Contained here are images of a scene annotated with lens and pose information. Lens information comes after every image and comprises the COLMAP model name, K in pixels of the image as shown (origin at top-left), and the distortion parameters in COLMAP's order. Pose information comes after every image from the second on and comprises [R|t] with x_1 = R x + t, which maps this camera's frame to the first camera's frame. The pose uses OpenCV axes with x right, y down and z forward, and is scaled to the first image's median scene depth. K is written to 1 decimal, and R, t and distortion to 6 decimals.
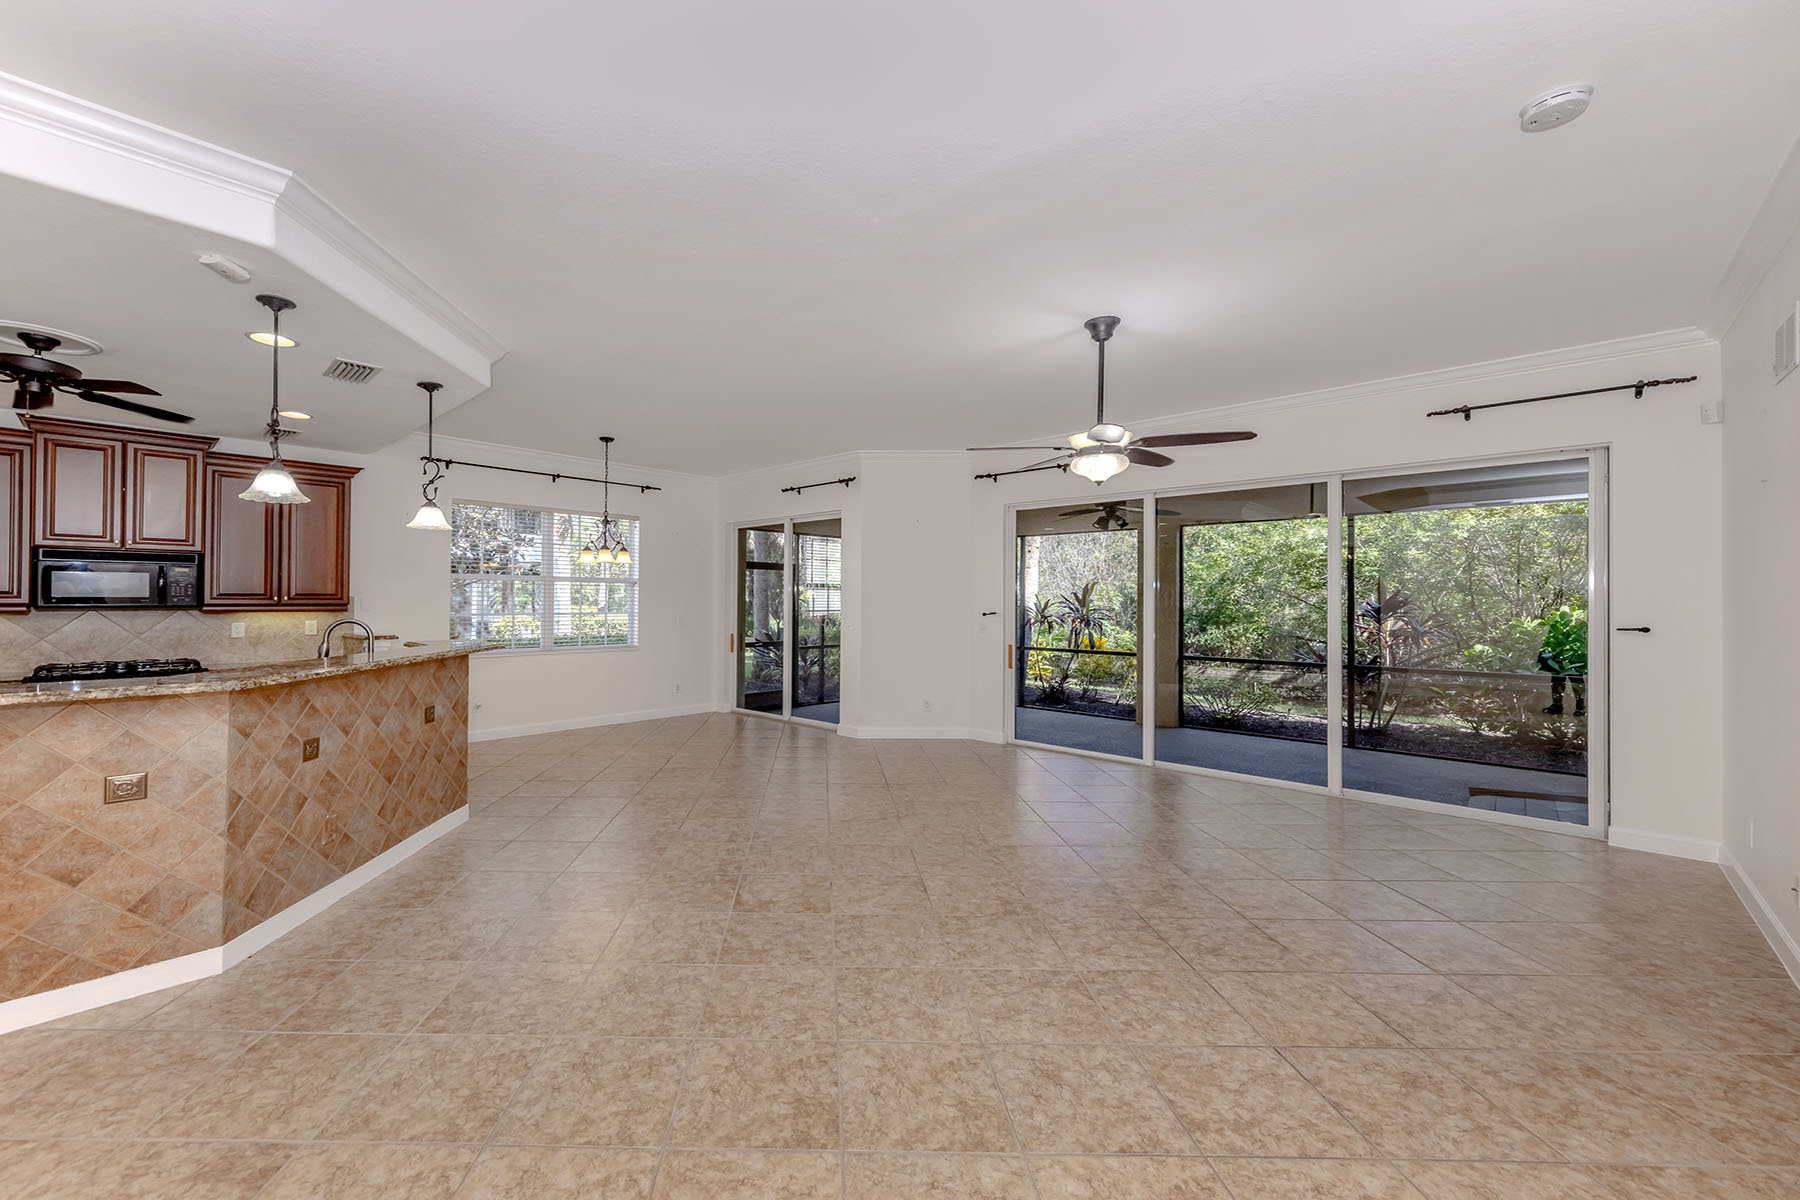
lens RADIAL K [[726.7, 0, 847.6], [0, 726.7, 596.7], [0, 0, 1]] dist [-0.002594, -0.001527]
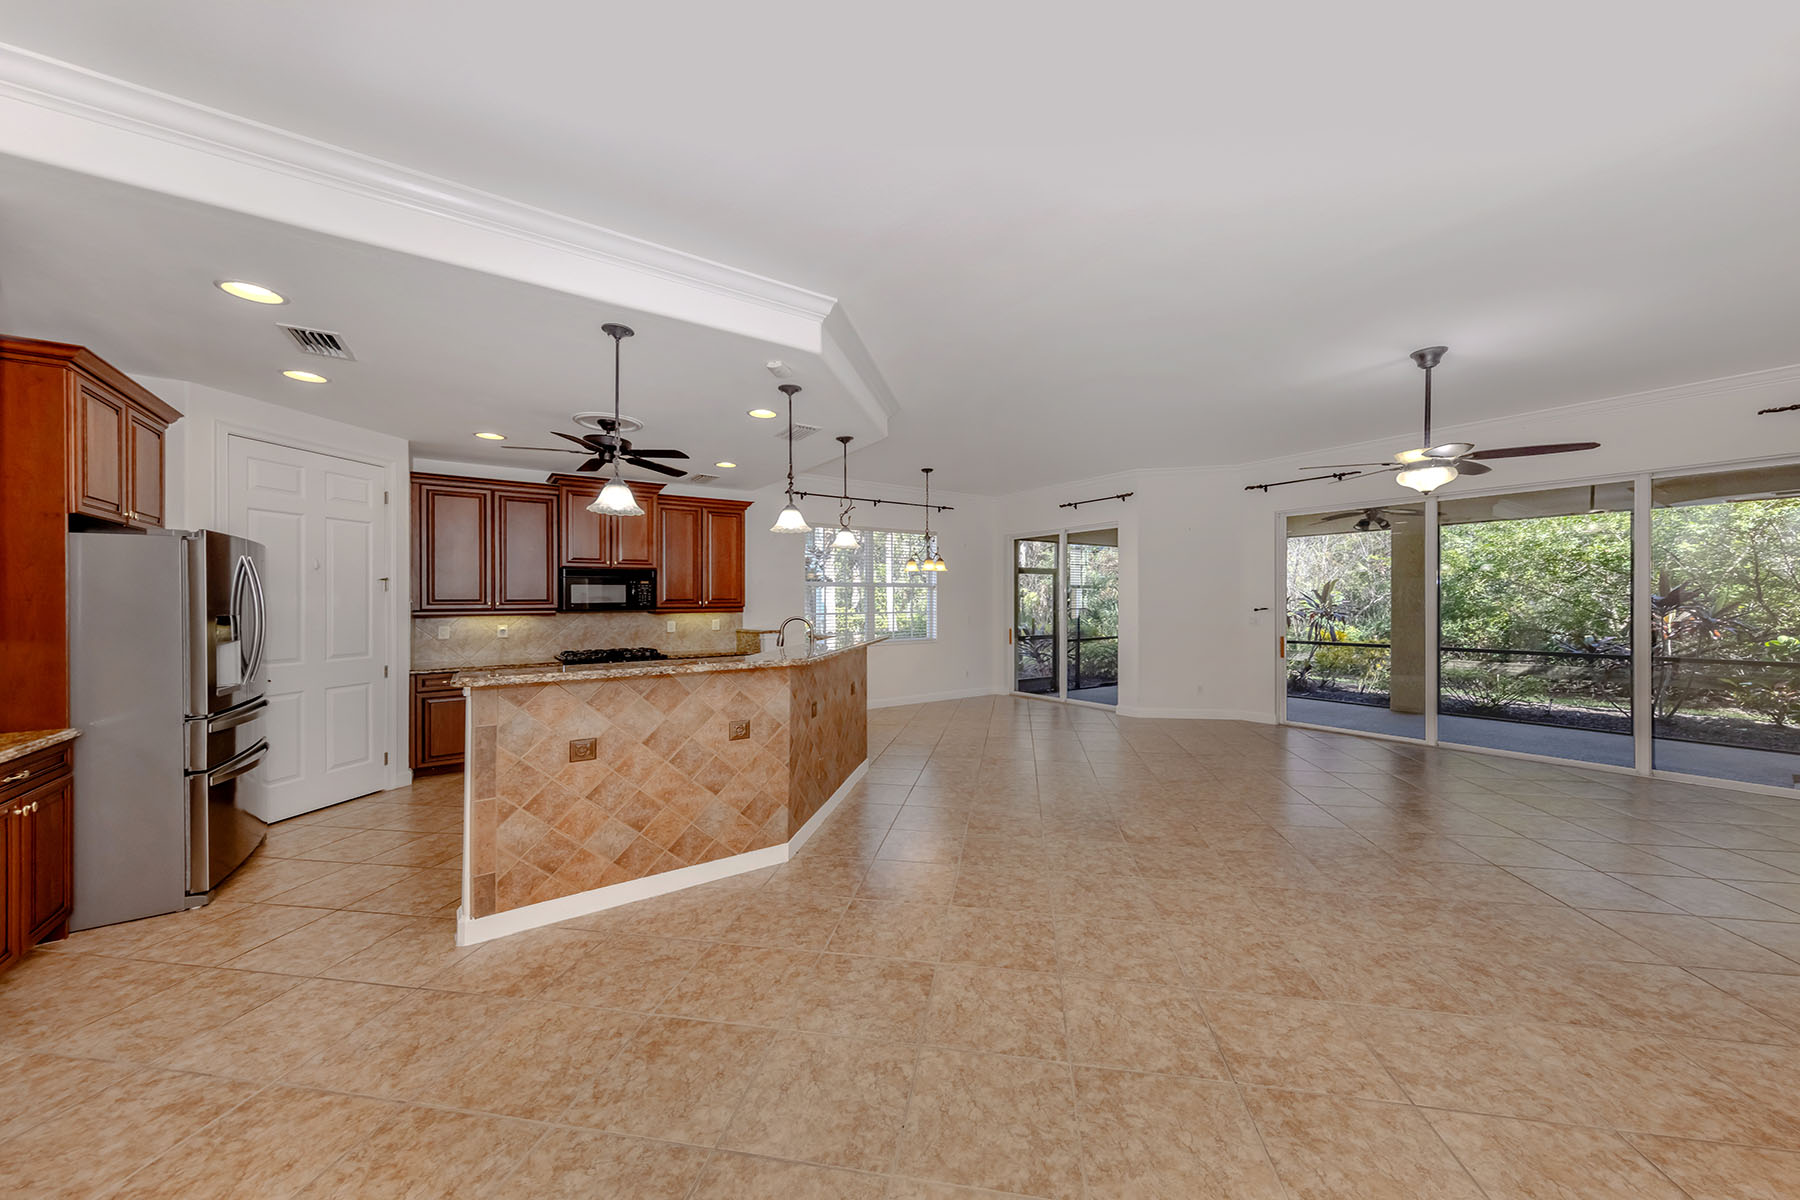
lens RADIAL K [[652.7, 0, 914.4], [0, 652.7, 602.6], [0, 0, 1]] dist [-0.001863, -0.000102]
pose [[0.984265, -0.012135, -0.176284, -0.258002], [0.013147, 0.999903, 0.004572, 0.002404], [0.176211, -0.006818, 0.984329, -0.152684]]
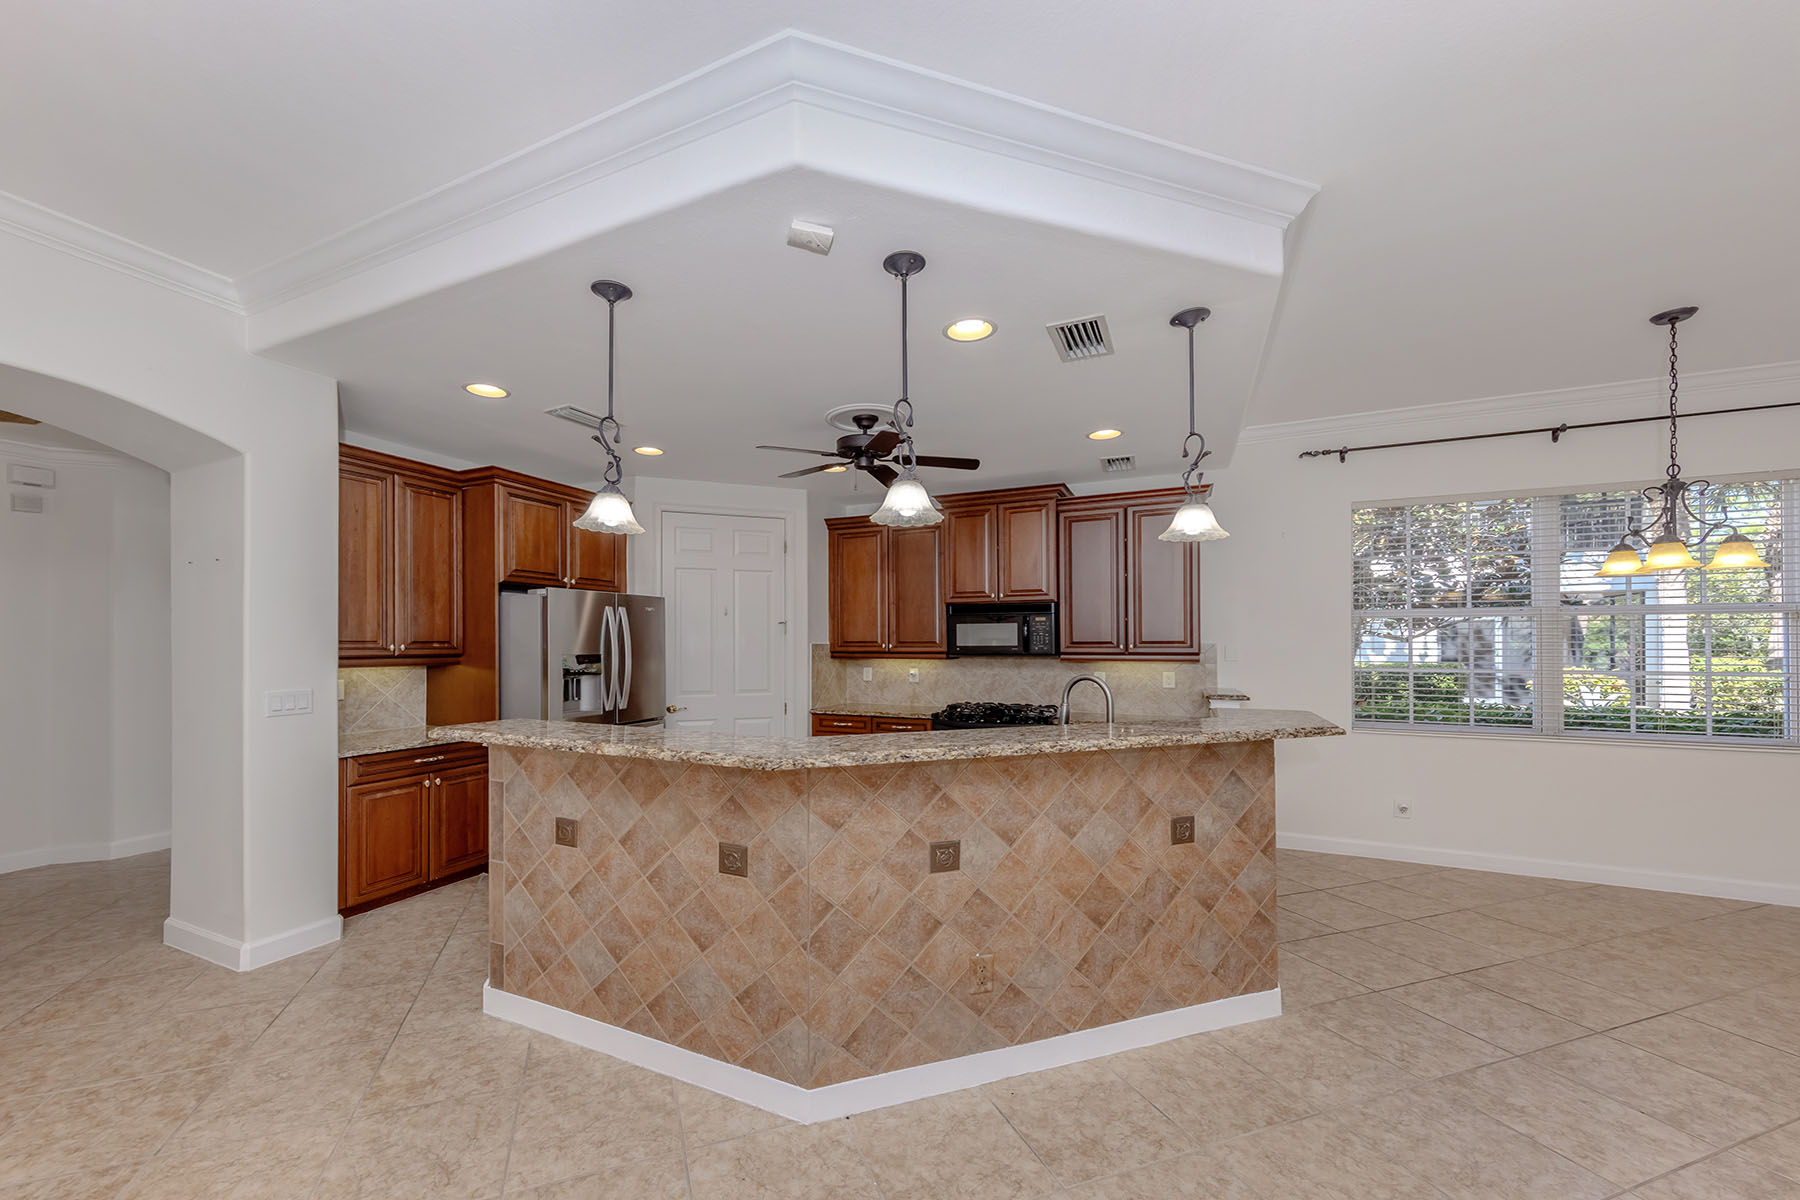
lens RADIAL K [[700.3, 0, 826.6], [0, 700.3, 635.4], [0, 0, 1]] dist [0.009448, 0.000102]
pose [[0.294349, -0.016941, -0.955548, -0.080966], [0.005024, 0.999856, -0.016179, 0.000864], [0.955685, -0.000039, 0.294392, 0.536121]]
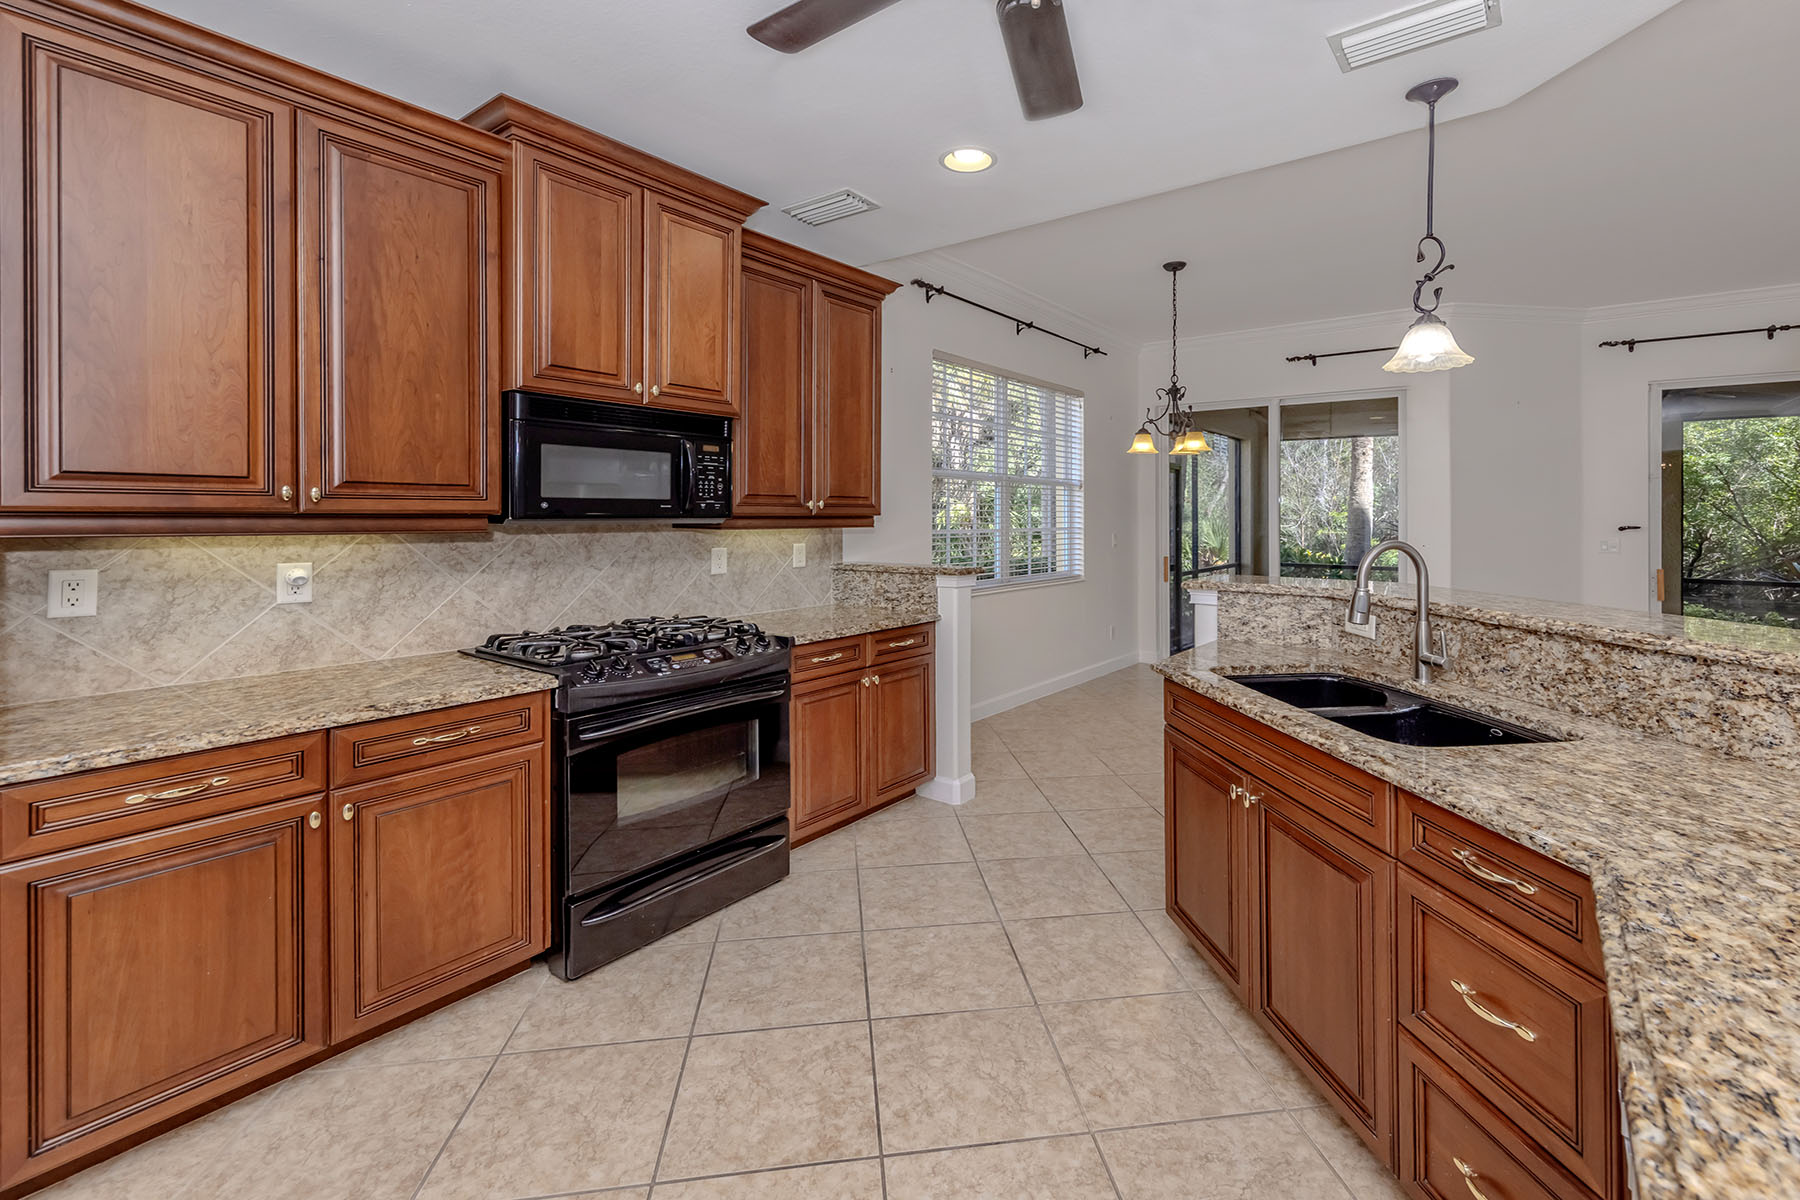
lens RADIAL K [[813.0, 0, 956.9], [0, 813.0, 512.0], [0, 0, 1]] dist [0.006491, -0.000735]
pose [[0.989544, 0.000032, 0.144235, -1.056664], [0.000007, 1.000000, -0.000274, 0.011456], [-0.144235, 0.000272, 0.989543, 0.497839]]
